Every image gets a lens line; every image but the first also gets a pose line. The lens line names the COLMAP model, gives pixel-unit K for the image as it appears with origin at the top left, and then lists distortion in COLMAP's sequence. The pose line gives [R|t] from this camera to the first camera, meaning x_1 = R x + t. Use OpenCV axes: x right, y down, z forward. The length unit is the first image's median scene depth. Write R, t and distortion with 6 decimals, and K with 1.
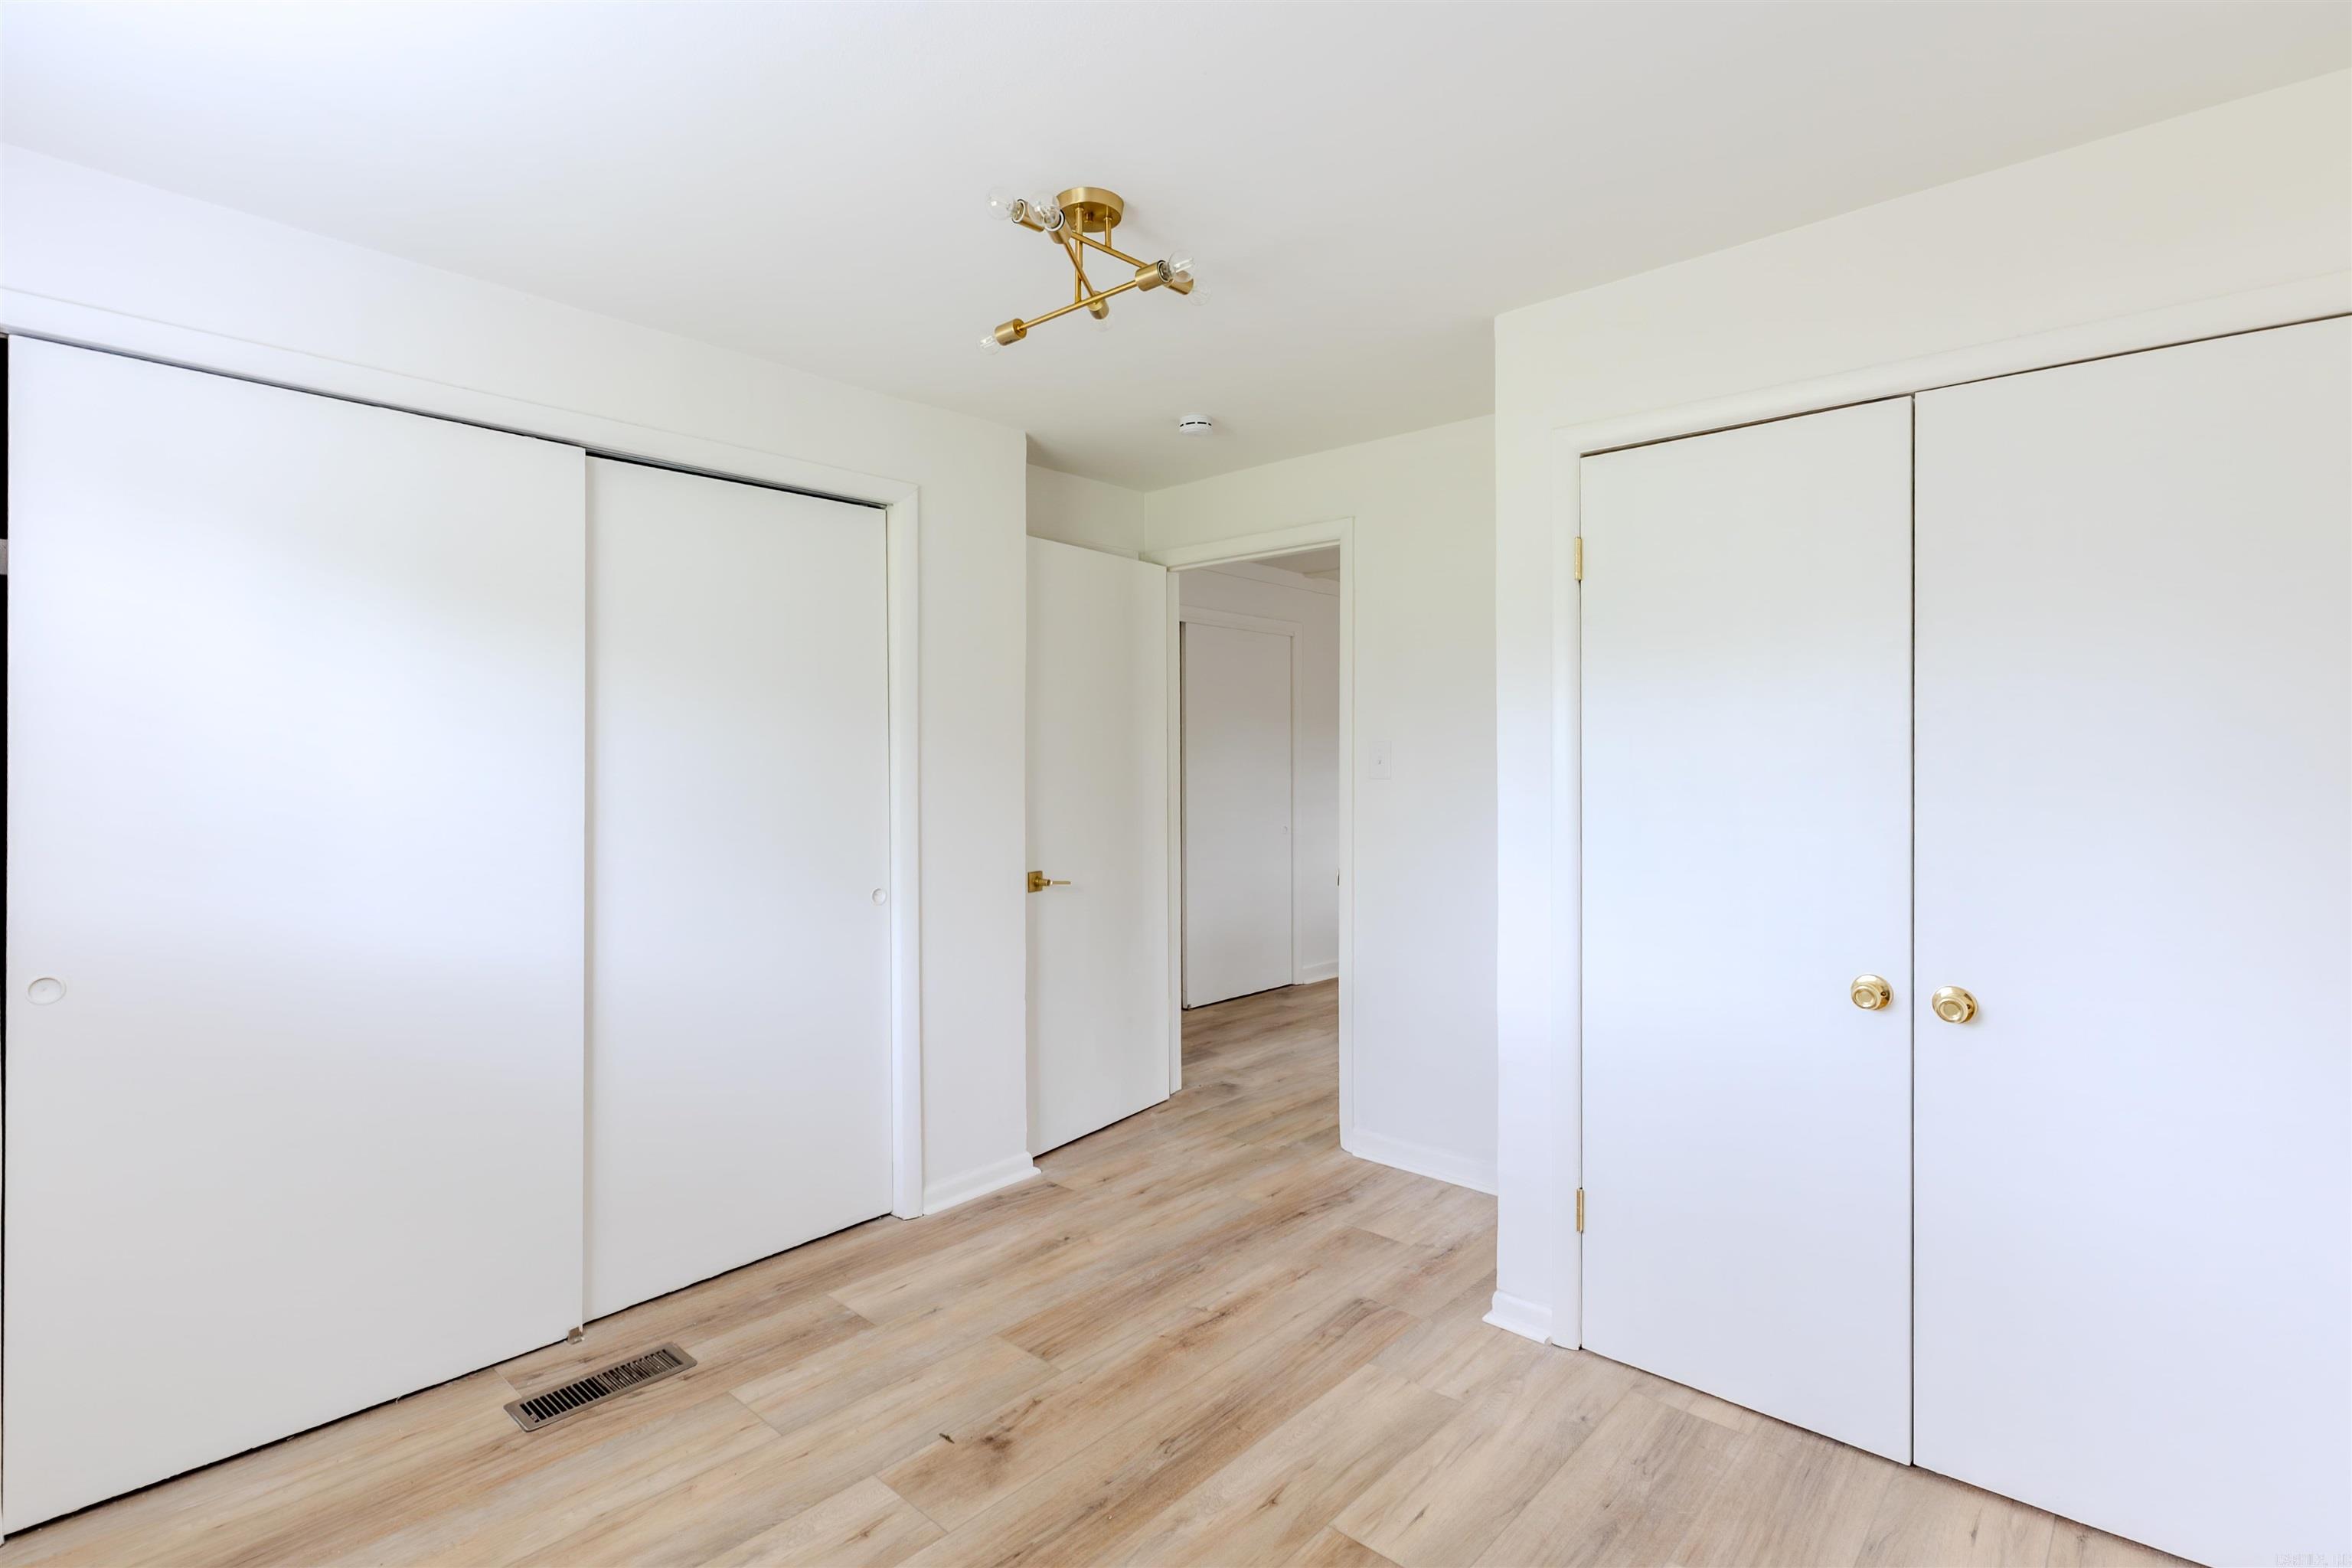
lens RADIAL K [[1104.8, 0, 1169.6], [0, 1104.8, 784.5], [0, 0, 1]] dist [0.000407, 0.000263]
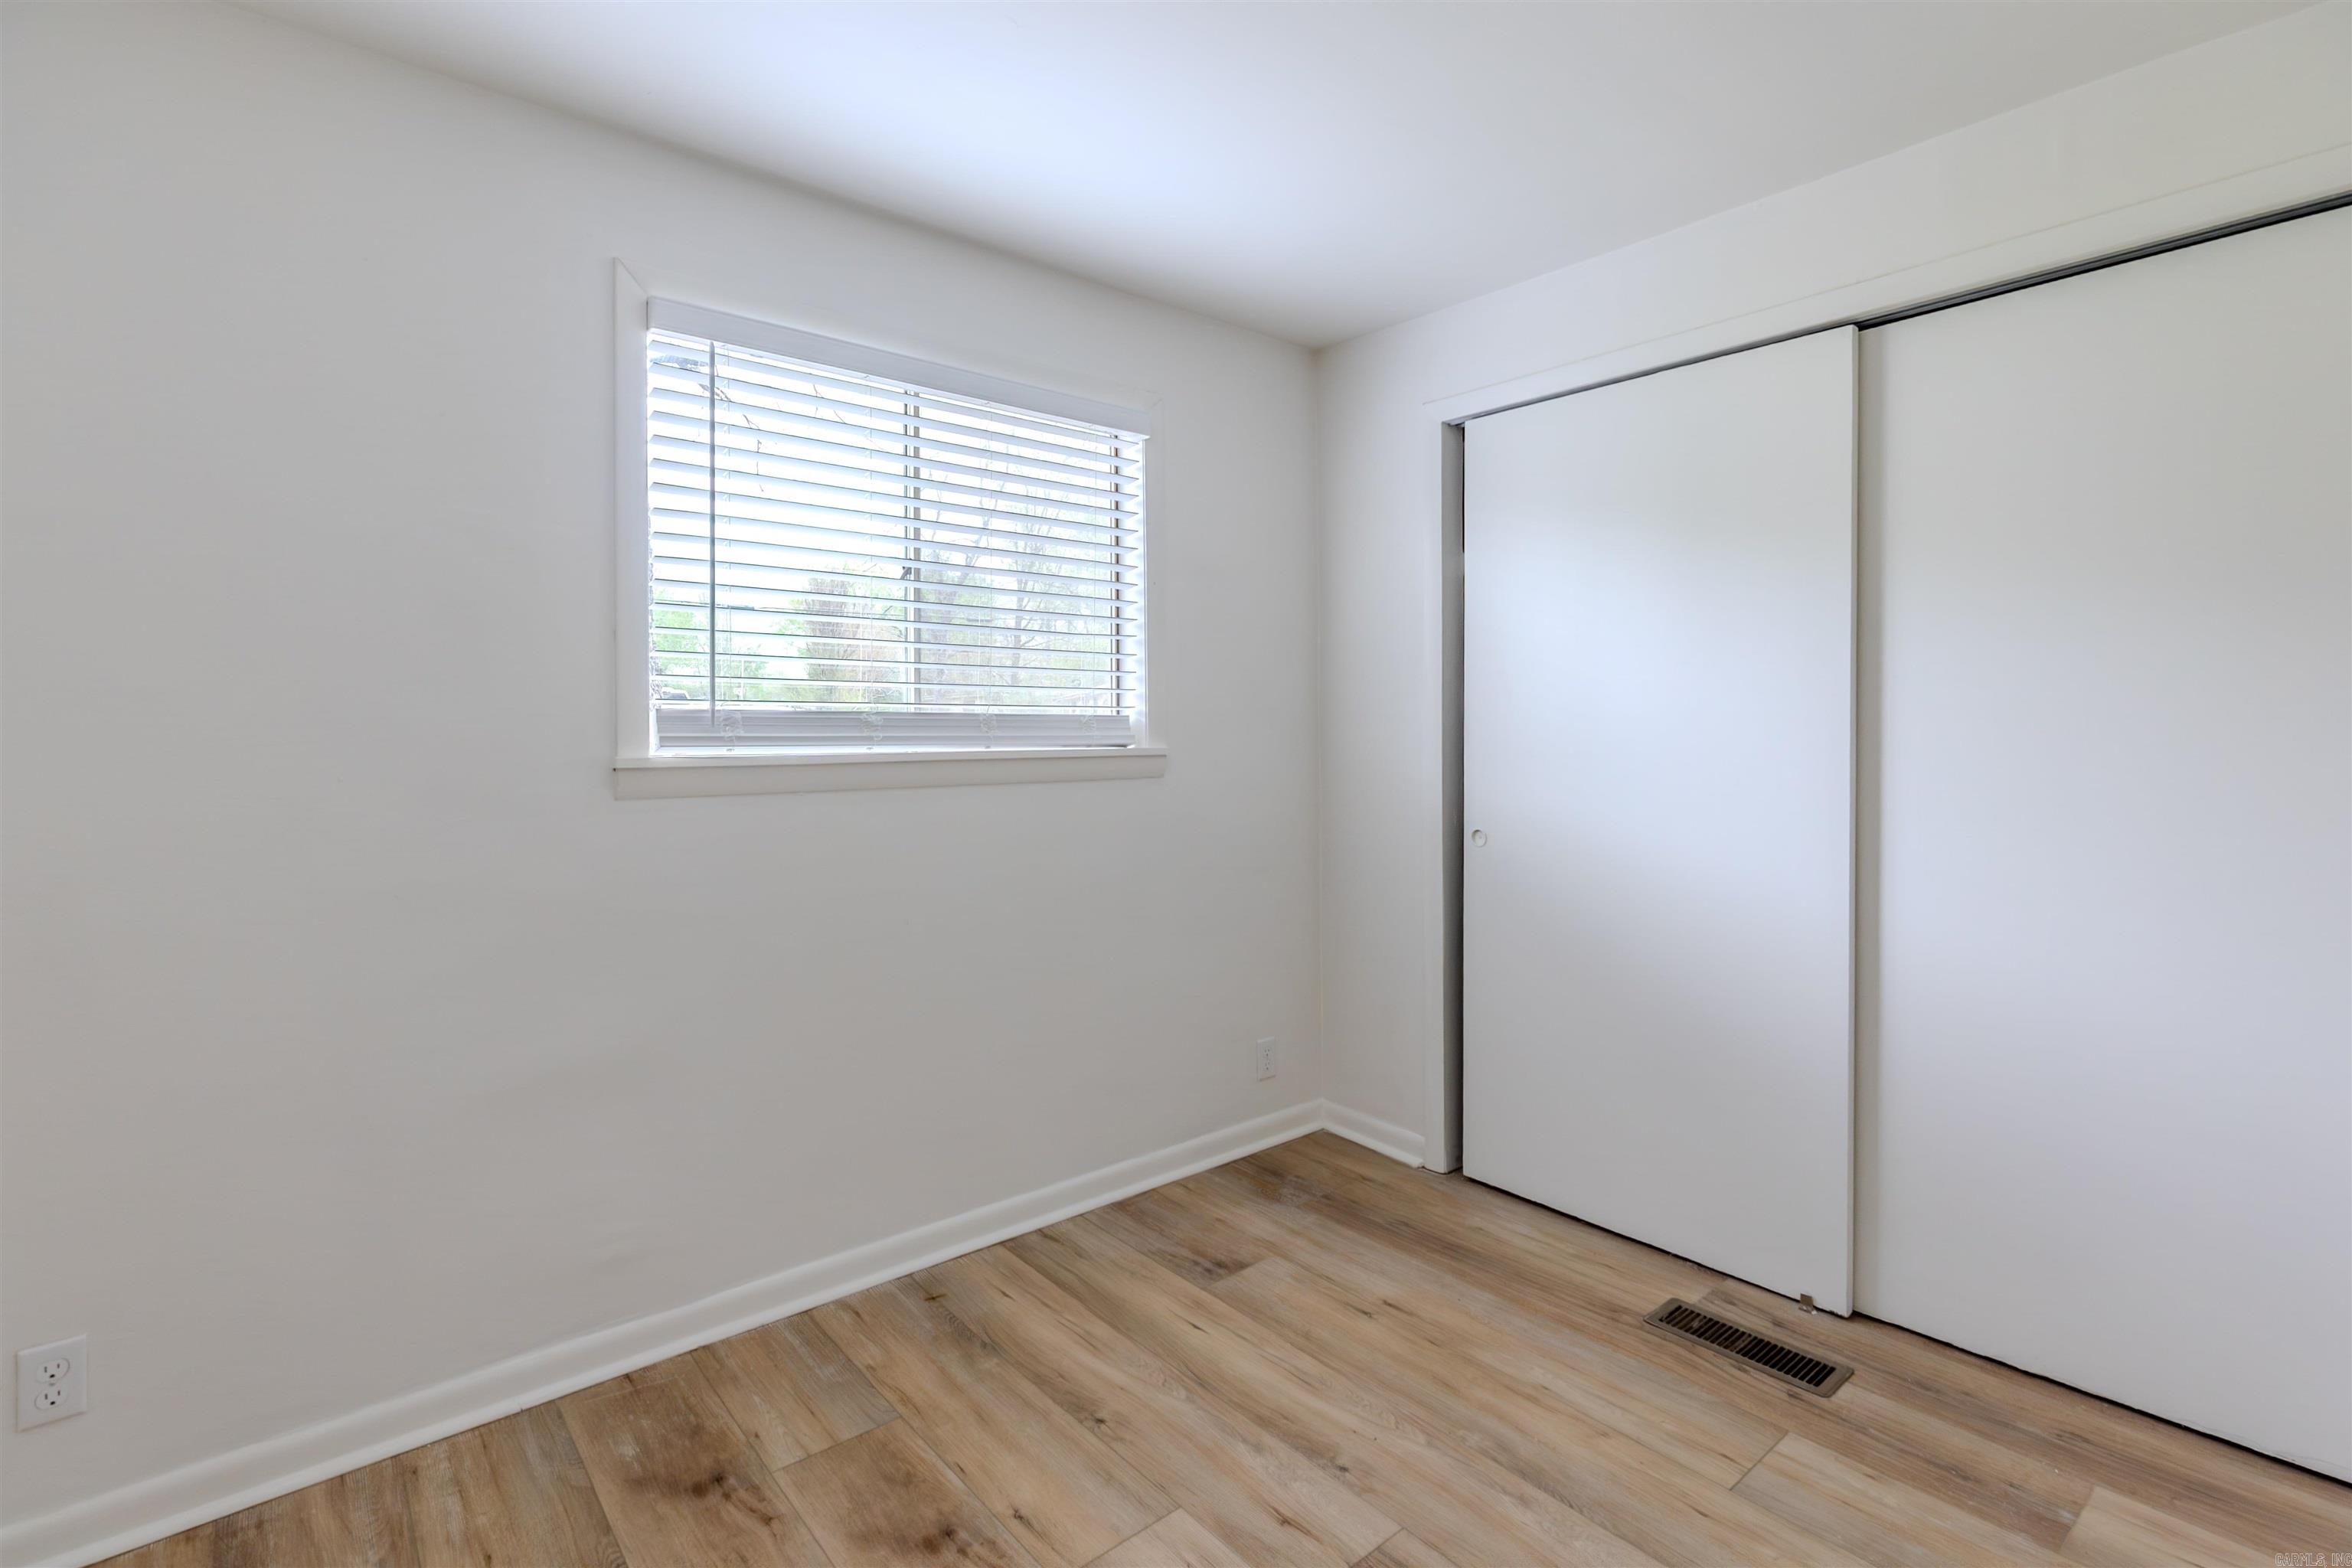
lens RADIAL K [[1100.5, 0, 1181.0], [0, 1100.5, 736.8], [0, 0, 1]] dist [0.003452, 0.000976]
pose [[-0.129083, 0.006791, -0.991610, 0.506991], [-0.013672, 0.999869, 0.008627, 0.033250], [0.991539, 0.014671, -0.128974, 0.699766]]
